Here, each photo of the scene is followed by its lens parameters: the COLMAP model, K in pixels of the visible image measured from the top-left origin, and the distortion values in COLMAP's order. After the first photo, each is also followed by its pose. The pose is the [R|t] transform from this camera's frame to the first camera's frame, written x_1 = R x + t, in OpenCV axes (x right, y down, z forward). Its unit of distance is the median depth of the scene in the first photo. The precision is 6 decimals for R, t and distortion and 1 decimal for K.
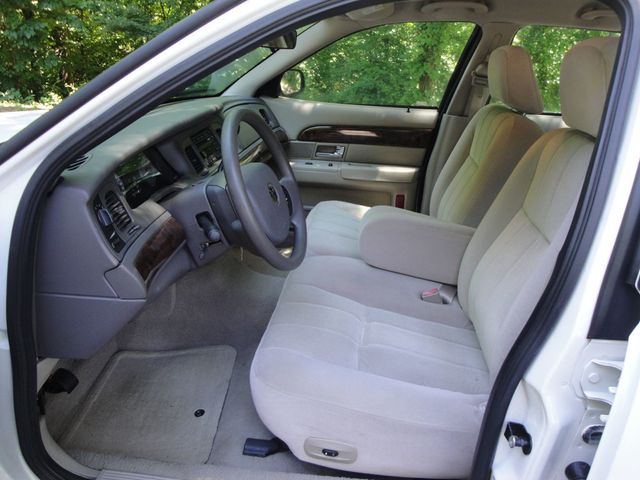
lens RADIAL K [[521.8, 0, 322.0], [0, 521.8, 237.5], [0, 0, 1]] dist [-0.137106, 0.093613]
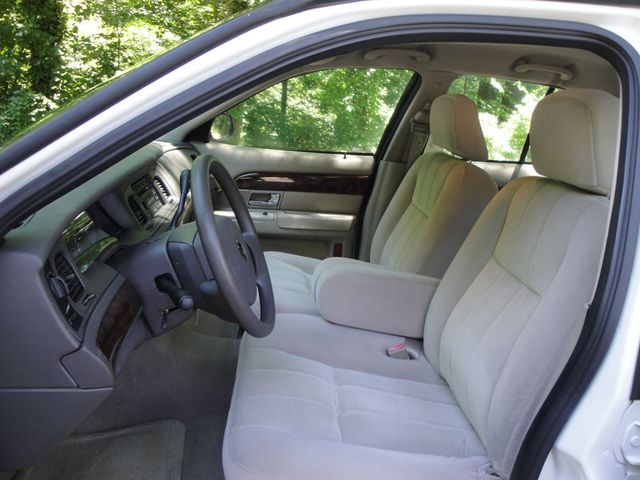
lens RADIAL K [[521.8, 0, 320.7], [0, 521.8, 242.5], [0, 0, 1]] dist [-0.137106, 0.093613]
pose [[0.980932, -0.021021, 0.193212, -0.094487], [0.035433, 0.996815, -0.071441, -0.020920], [-0.191095, 0.076925, 0.978553, 0.074937]]
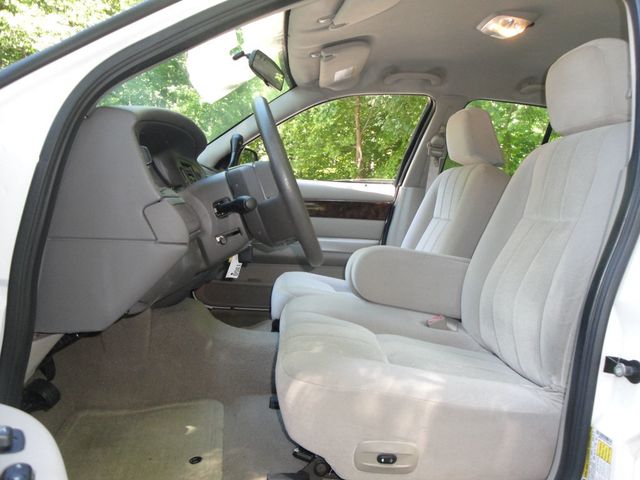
lens RADIAL K [[521.8, 0, 318.8], [0, 521.8, 236.9], [0, 0, 1]] dist [-0.137106, 0.093613]
pose [[0.982379, 0.002363, 0.186884, -0.160077], [0.052936, 0.955457, -0.290345, 0.200638], [-0.179246, 0.295121, 0.938496, 0.088379]]
